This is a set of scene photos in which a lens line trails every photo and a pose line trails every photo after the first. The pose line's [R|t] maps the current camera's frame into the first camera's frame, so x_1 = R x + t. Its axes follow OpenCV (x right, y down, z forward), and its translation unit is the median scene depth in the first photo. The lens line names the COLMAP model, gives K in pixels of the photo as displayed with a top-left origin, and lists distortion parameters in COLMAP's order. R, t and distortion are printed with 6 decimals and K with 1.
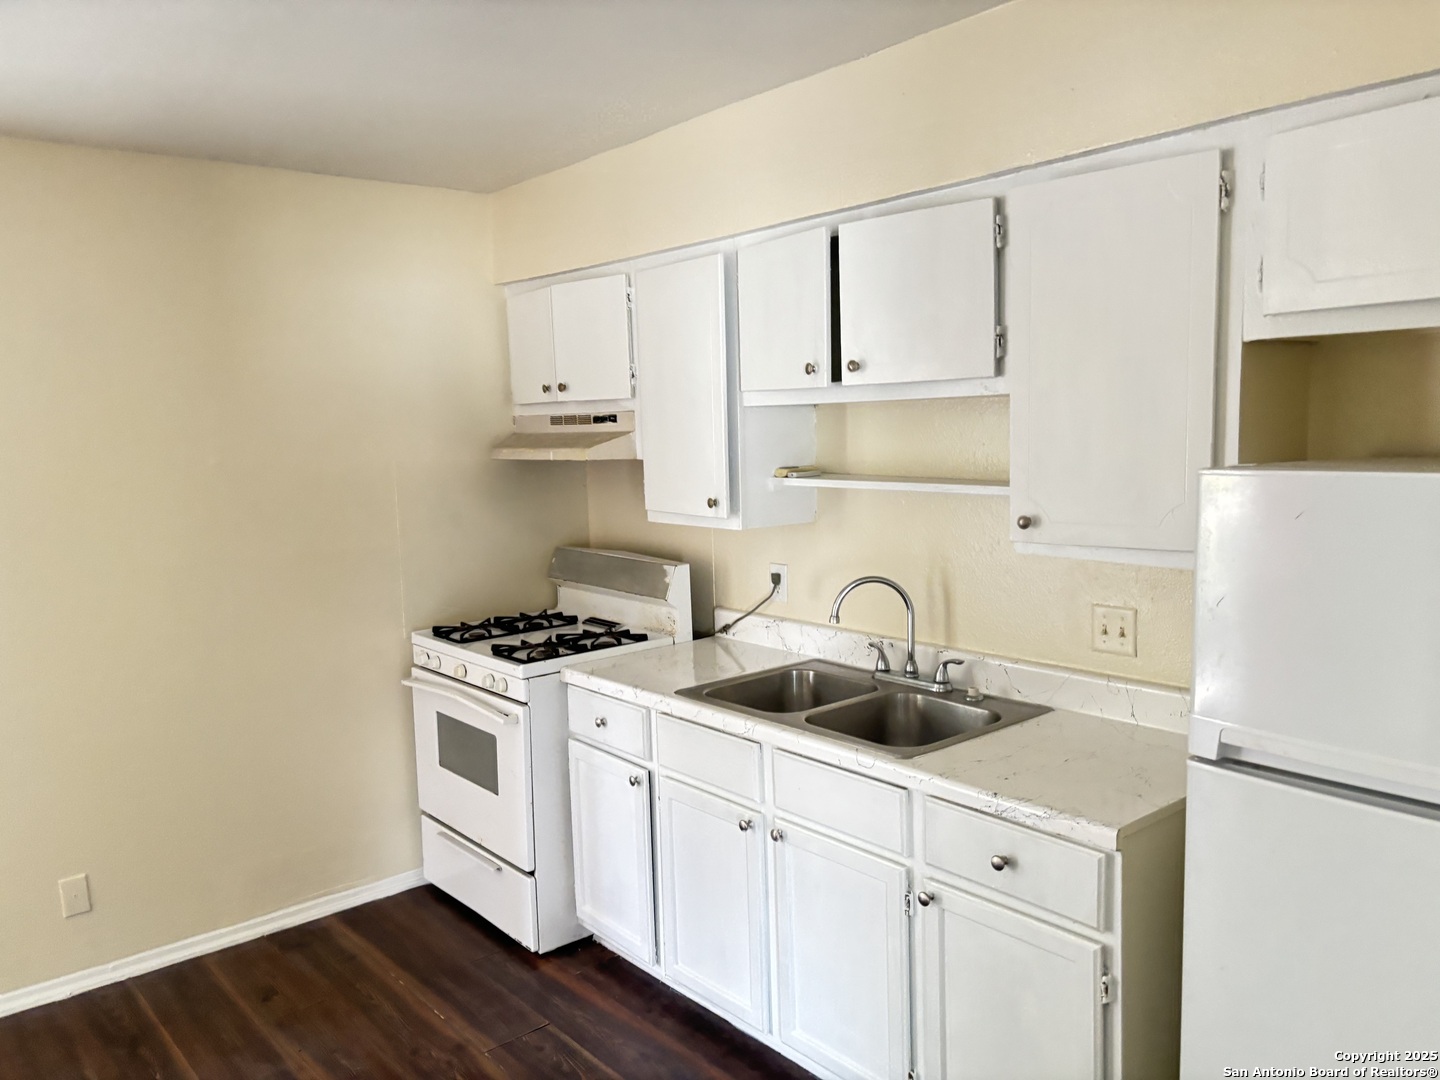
lens RADIAL K [[1084.2, 0, 721.4], [0, 1084.2, 539.9], [0, 0, 1]] dist [0.039485, -0.058600]
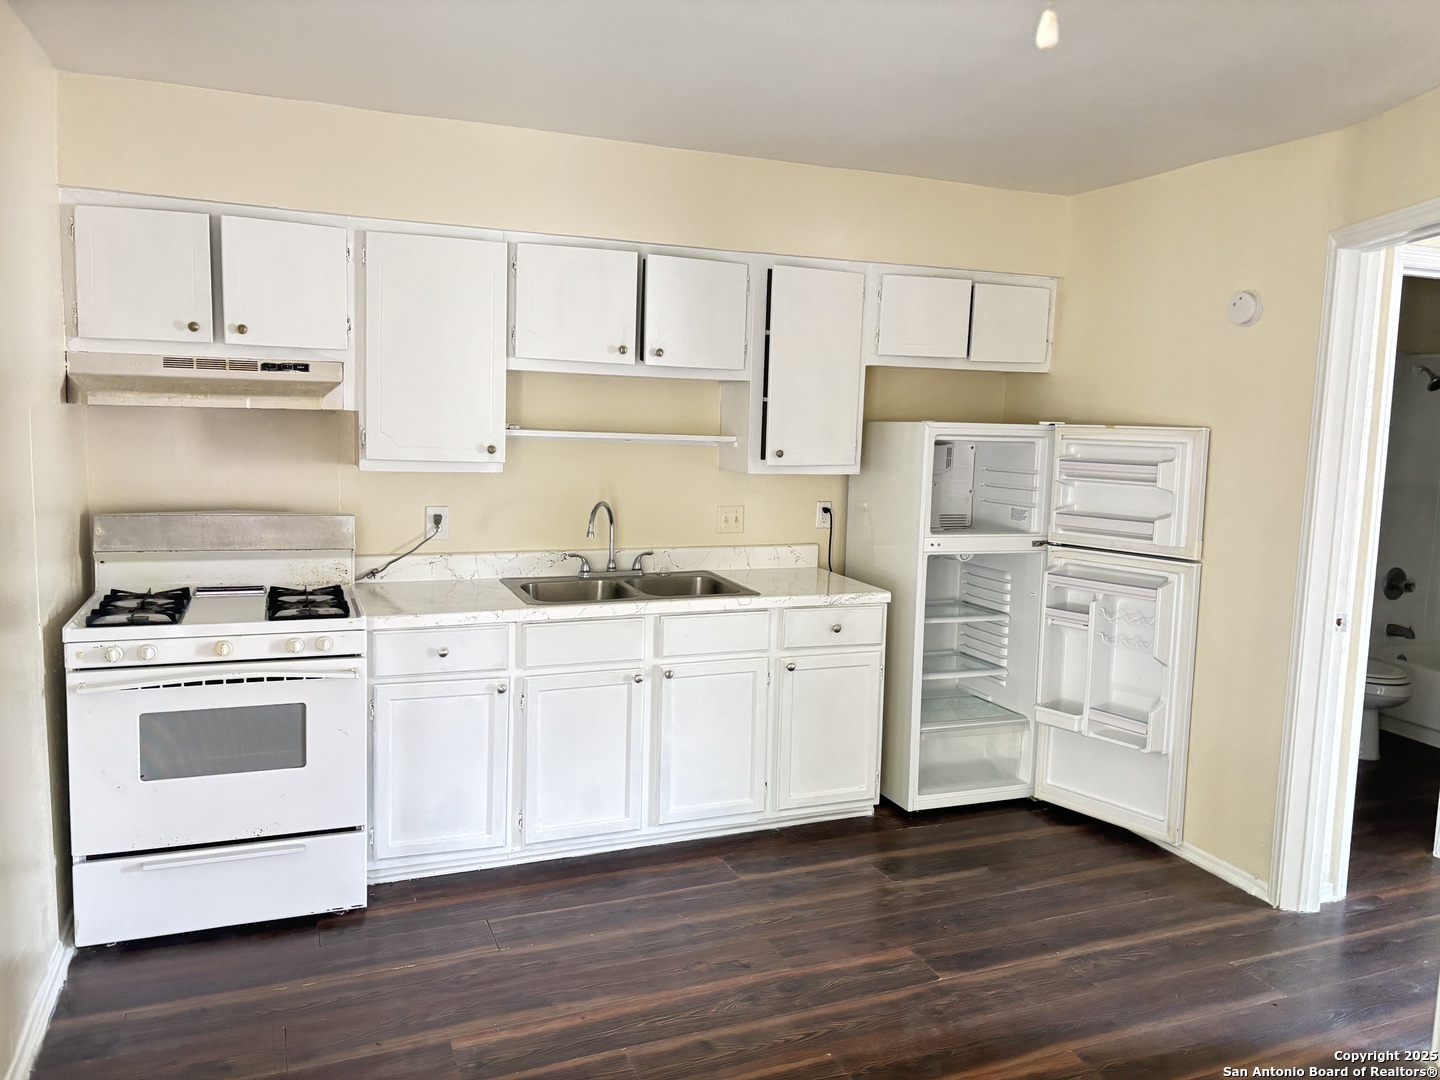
lens RADIAL K [[1084.2, 0, 740.8], [0, 1084.2, 525.9], [0, 0, 1]] dist [0.039485, -0.058600]
pose [[0.297820, -0.059308, 0.952778, -0.977902], [0.067511, 0.996878, 0.040950, 0.017382], [-0.952232, 0.052128, 0.300894, 0.357063]]
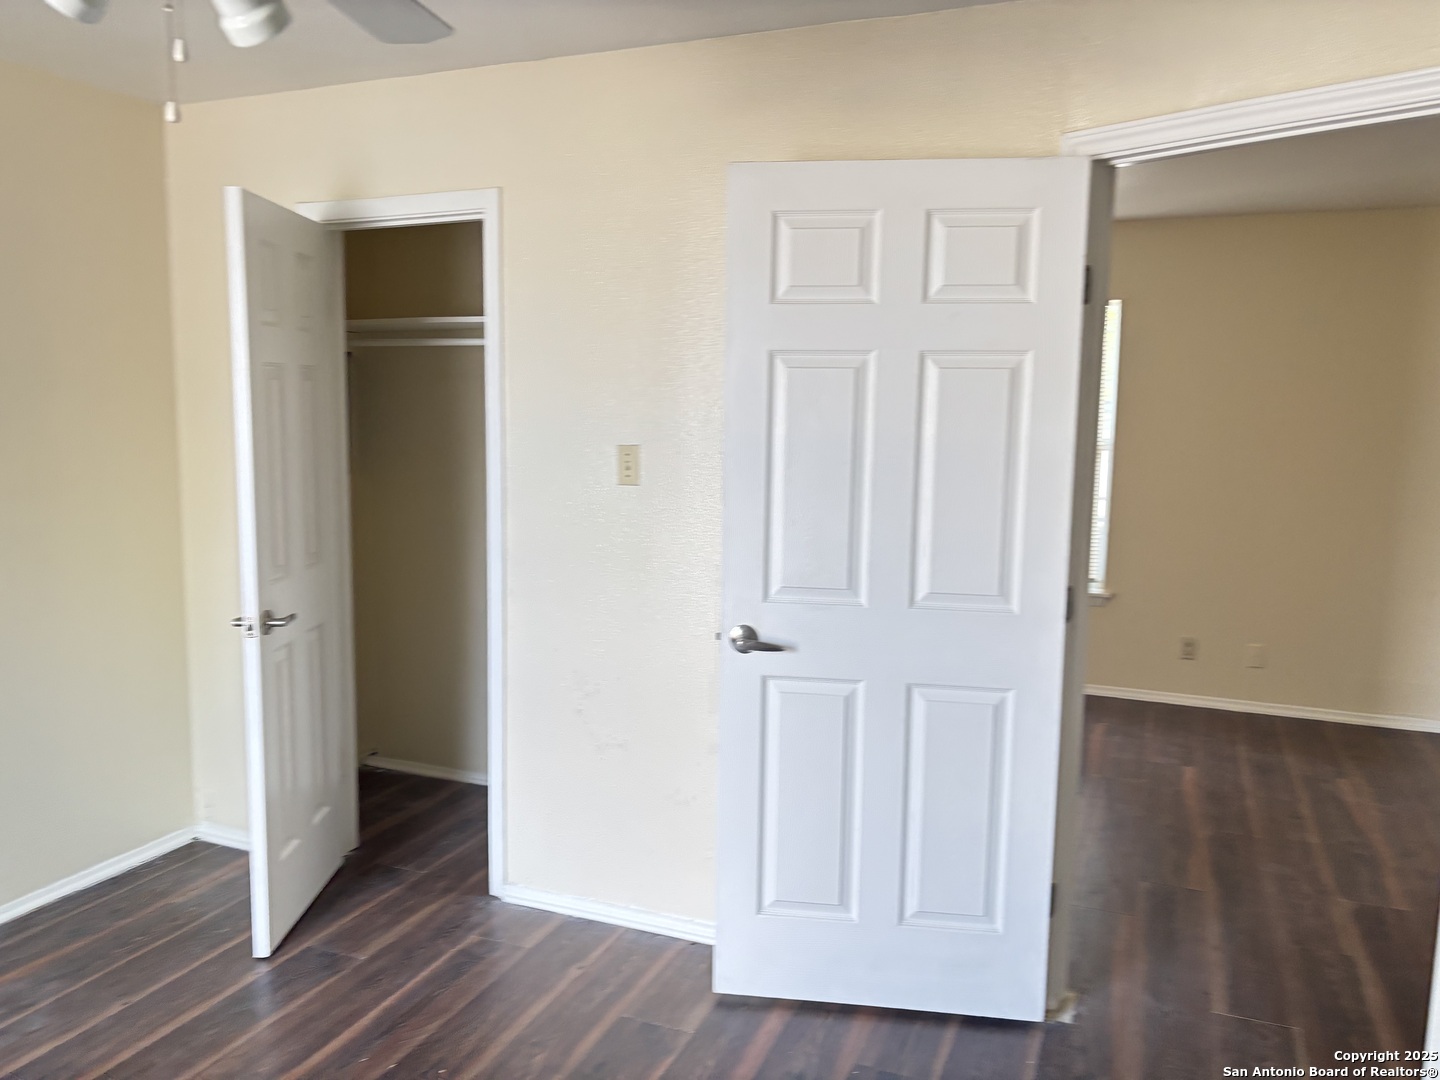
lens RADIAL K [[1084.2, 0, 720.1], [0, 1084.2, 538.8], [0, 0, 1]] dist [0.039485, -0.058600]
pose [[0.453675, 0.156785, -0.877267, 0.520710], [-0.126001, 0.985798, 0.111021, 0.059707], [0.882215, 0.060168, 0.466987, -0.554852]]
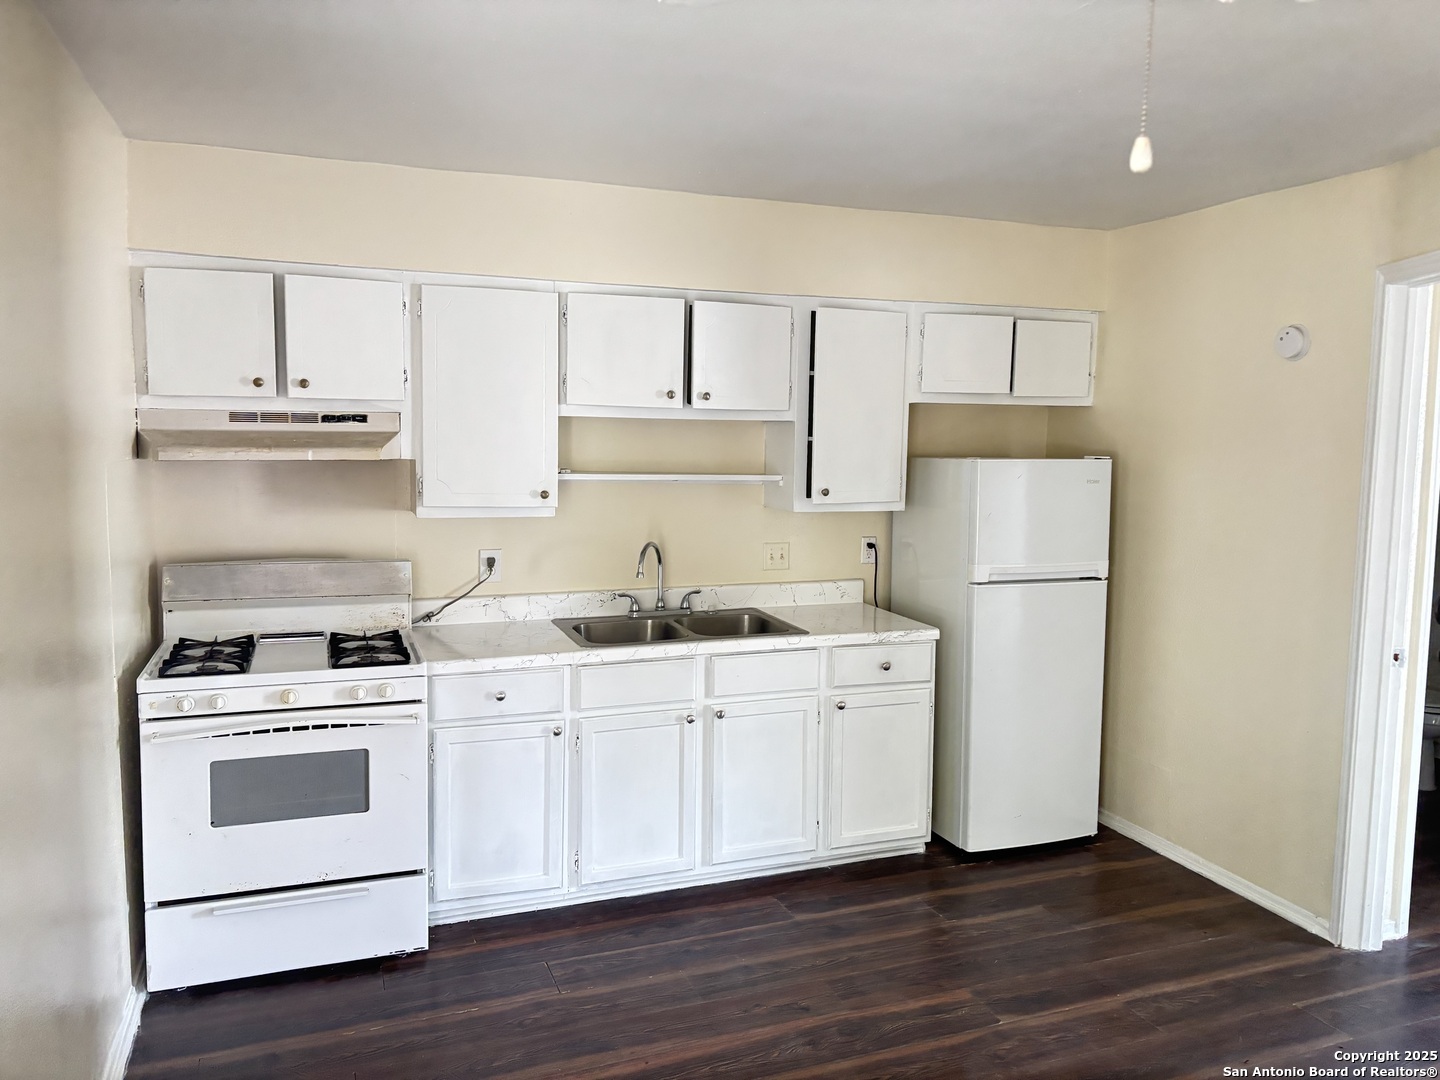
lens RADIAL K [[1084.2, 0, 738.9], [0, 1084.2, 525.0], [0, 0, 1]] dist [0.039485, -0.058600]
pose [[0.324542, -0.043901, 0.944852, -0.994571], [0.081991, 0.996468, 0.018137, -0.004057], [-0.942311, 0.071584, 0.326995, 0.370750]]
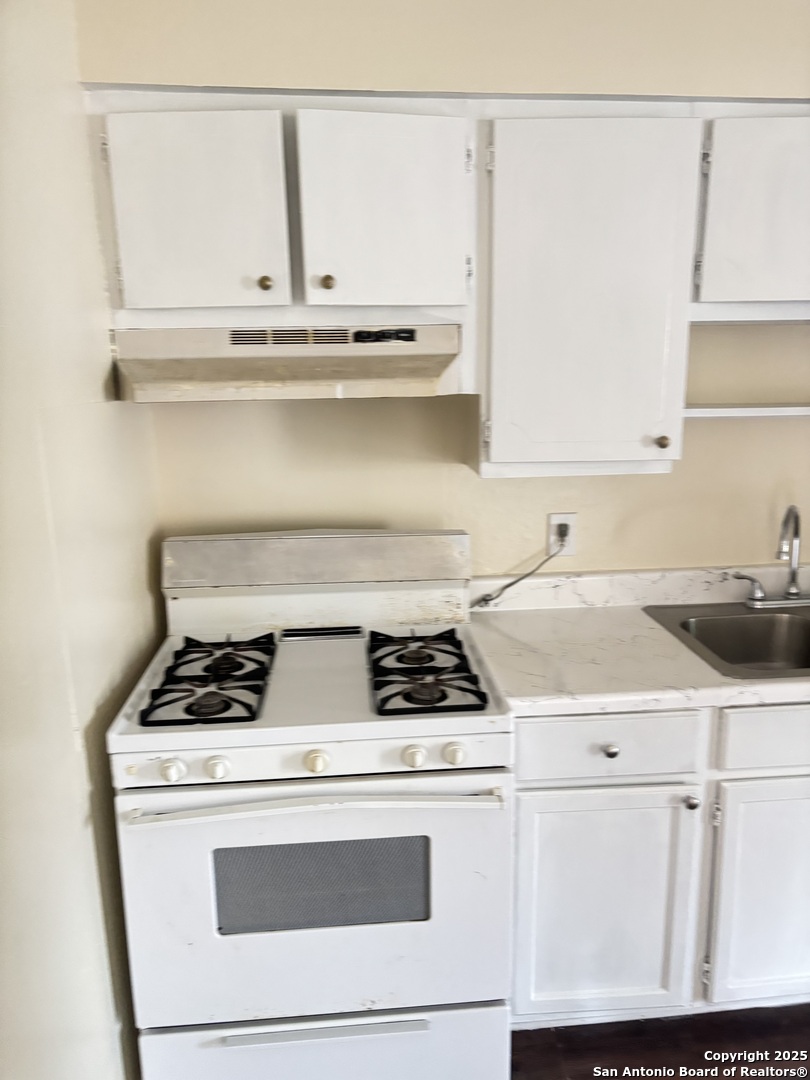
lens RADIAL K [[813.1, 0, 417.7], [0, 813.1, 550.5], [0, 0, 1]] dist [0.039485, -0.058600]
pose [[0.571041, -0.156569, 0.805853, -0.568203], [0.089552, 0.987666, 0.128436, -0.044840], [-0.816023, -0.001177, 0.578019, 0.733302]]
